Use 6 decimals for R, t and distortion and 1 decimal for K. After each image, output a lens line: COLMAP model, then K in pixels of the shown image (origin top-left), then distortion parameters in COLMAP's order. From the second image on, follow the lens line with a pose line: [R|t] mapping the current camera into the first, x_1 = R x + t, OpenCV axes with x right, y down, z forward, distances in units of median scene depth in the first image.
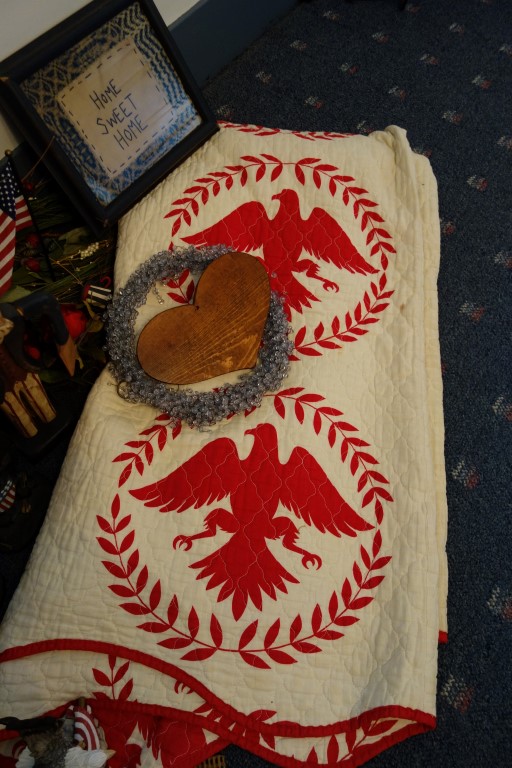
lens RADIAL K [[605.7, 0, 256.0], [0, 605.7, 384.0], [0, 0, 1]] dist [0.009493, -0.005609]
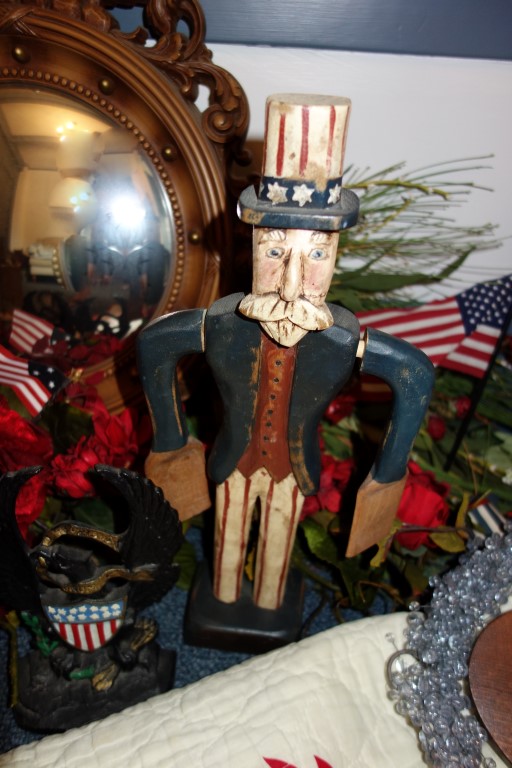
lens RADIAL K [[605.7, 0, 256.0], [0, 605.7, 384.0], [0, 0, 1]] dist [0.009493, -0.005609]
pose [[0.566046, 0.455638, -0.687012, -0.064319], [-0.755072, 0.621015, -0.210255, 0.057228], [0.330845, 0.637758, 0.695562, 0.510739]]
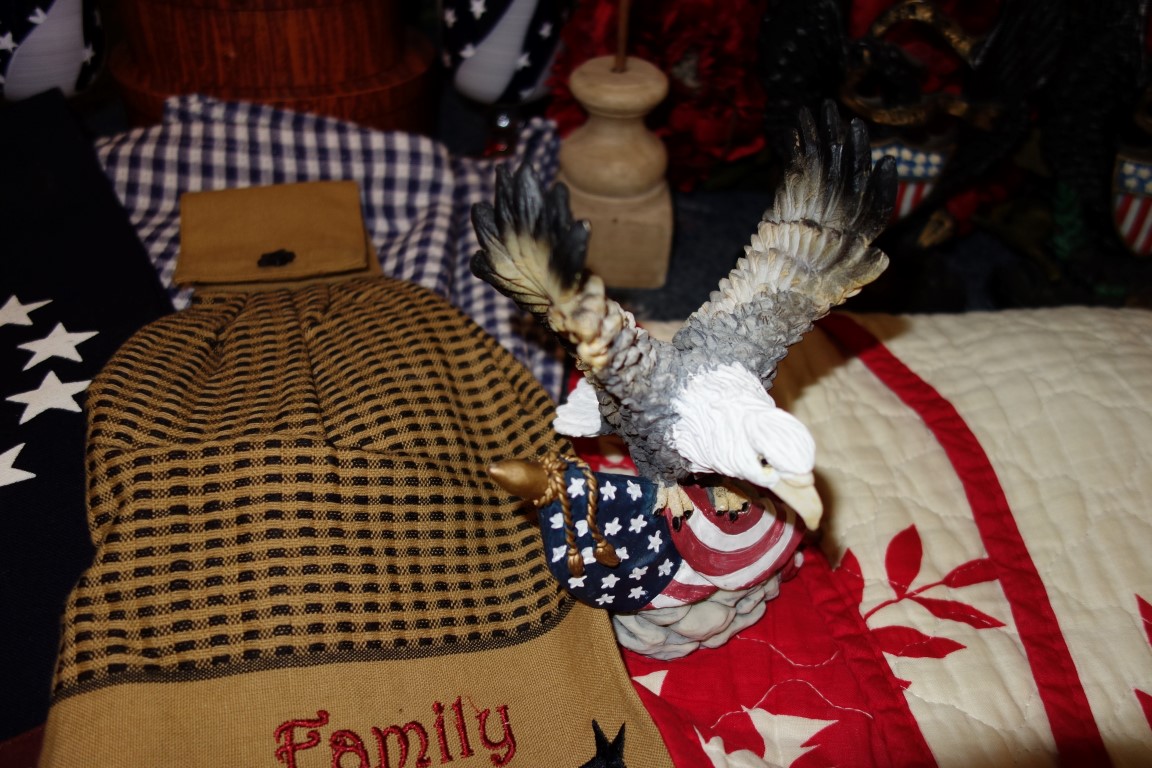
lens RADIAL K [[908.5, 0, 576.0], [0, 908.5, 384.0], [0, 0, 1]] dist [0.009493, -0.005609]
pose [[0.245239, 0.608483, -0.754723, -0.015736], [-0.890381, 0.449332, 0.072947, 0.480318], [0.383509, 0.654101, 0.651976, 0.525743]]
